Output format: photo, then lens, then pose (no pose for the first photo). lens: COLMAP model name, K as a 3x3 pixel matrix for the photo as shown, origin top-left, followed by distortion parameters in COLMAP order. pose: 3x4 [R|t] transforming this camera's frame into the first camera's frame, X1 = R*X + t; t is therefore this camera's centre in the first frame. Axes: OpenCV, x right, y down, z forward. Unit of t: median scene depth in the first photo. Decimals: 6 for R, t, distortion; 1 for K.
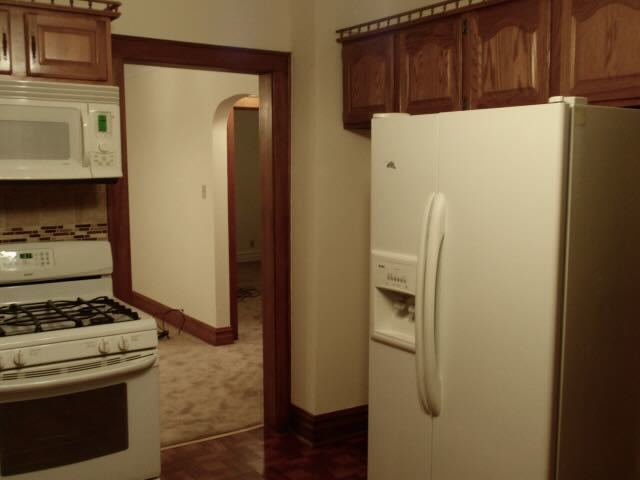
lens RADIAL K [[695.6, 0, 320.0], [0, 695.6, 240.0], [0, 0, 1]] dist [-0.012245, -0.015315]
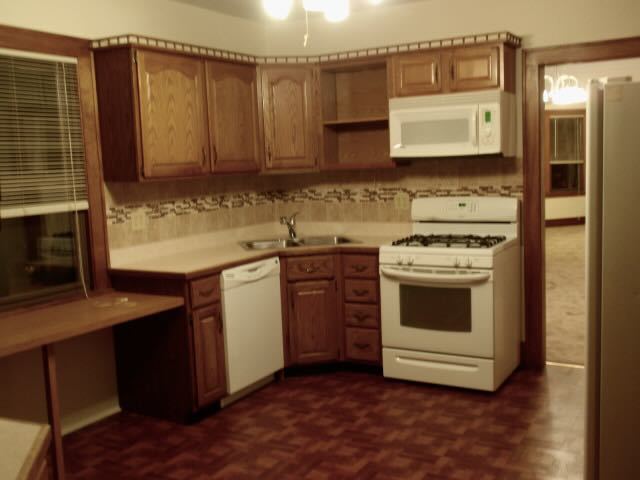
lens RADIAL K [[695.6, 0, 320.0], [0, 695.6, 240.0], [0, 0, 1]] dist [-0.012245, -0.015315]
pose [[0.440572, 0.084941, -0.893690, 0.832627], [-0.053408, 0.996230, 0.068358, 0.012097], [0.896127, 0.017613, 0.443447, 0.019403]]
